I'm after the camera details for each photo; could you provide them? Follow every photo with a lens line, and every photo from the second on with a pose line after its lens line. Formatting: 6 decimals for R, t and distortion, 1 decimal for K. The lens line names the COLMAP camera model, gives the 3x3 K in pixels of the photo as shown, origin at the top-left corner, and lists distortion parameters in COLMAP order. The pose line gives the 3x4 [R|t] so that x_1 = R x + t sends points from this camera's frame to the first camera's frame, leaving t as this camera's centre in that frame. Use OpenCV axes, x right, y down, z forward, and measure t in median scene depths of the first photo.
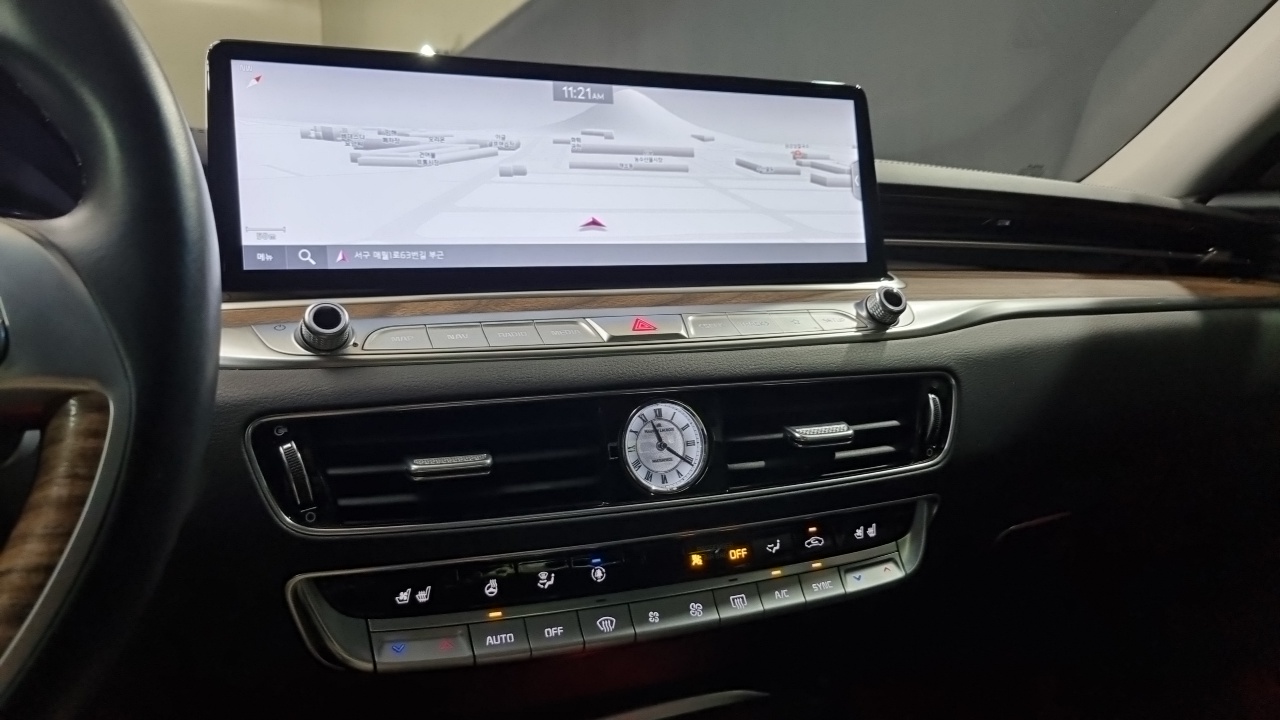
lens RADIAL K [[932.9, 0, 613.9], [0, 932.9, 362.9], [0, 0, 1]] dist [0.046603, -0.001728]
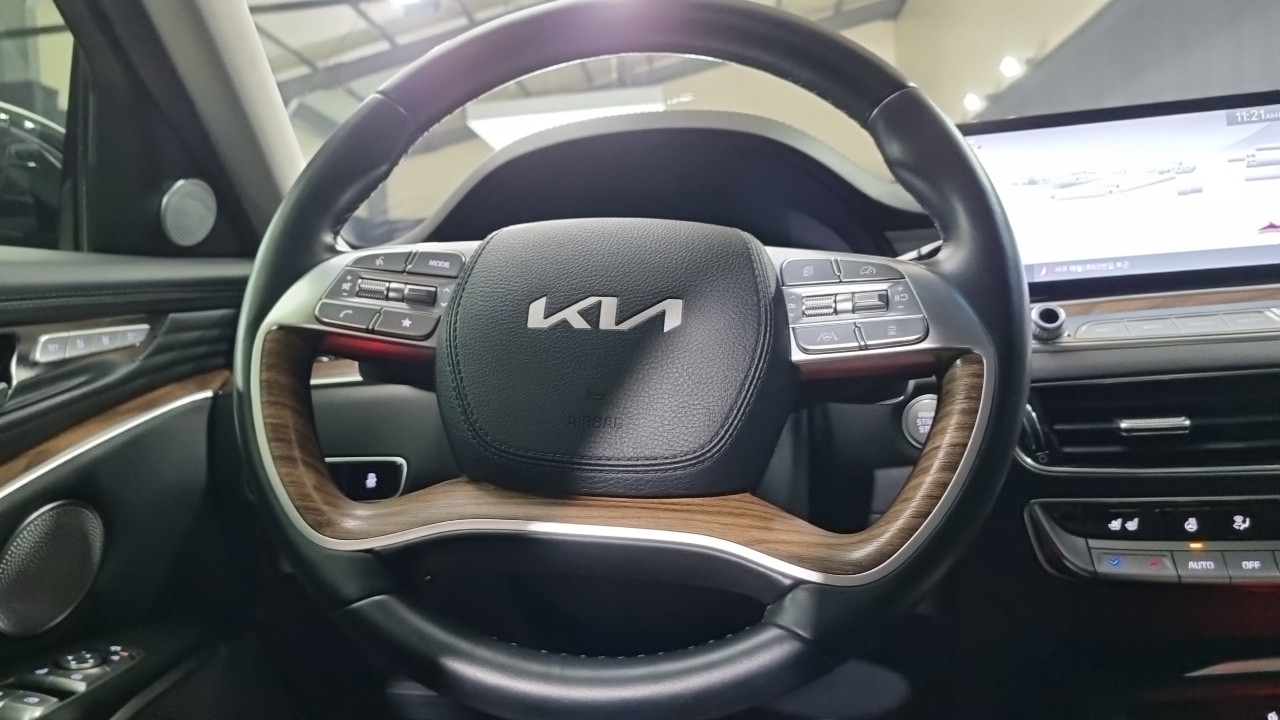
lens RADIAL K [[970.9, 0, 634.3], [0, 970.9, 362.9], [0, 0, 1]] dist [0.032645, -0.014079]
pose [[0.853683, -0.022923, -0.520289, -0.075611], [0.008167, 0.999497, -0.030636, 0.054928], [0.520730, 0.021904, 0.853441, -0.494529]]
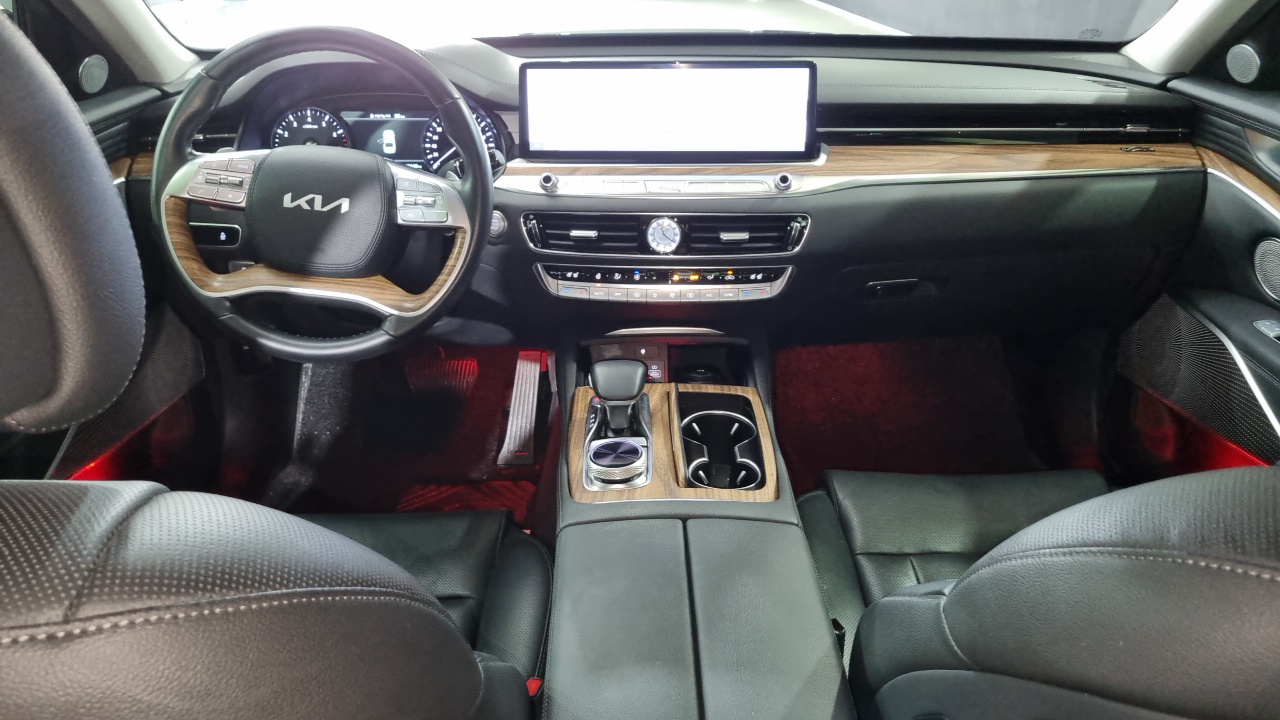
lens RADIAL K [[970.9, 0, 647.3], [0, 970.9, 360.5], [0, 0, 1]] dist [0.032645, -0.014079]
pose [[0.910344, 0.191620, -0.366818, 1.116725], [-0.047093, 0.928556, 0.368192, -0.608802], [0.411164, -0.317907, 0.854330, -1.535065]]
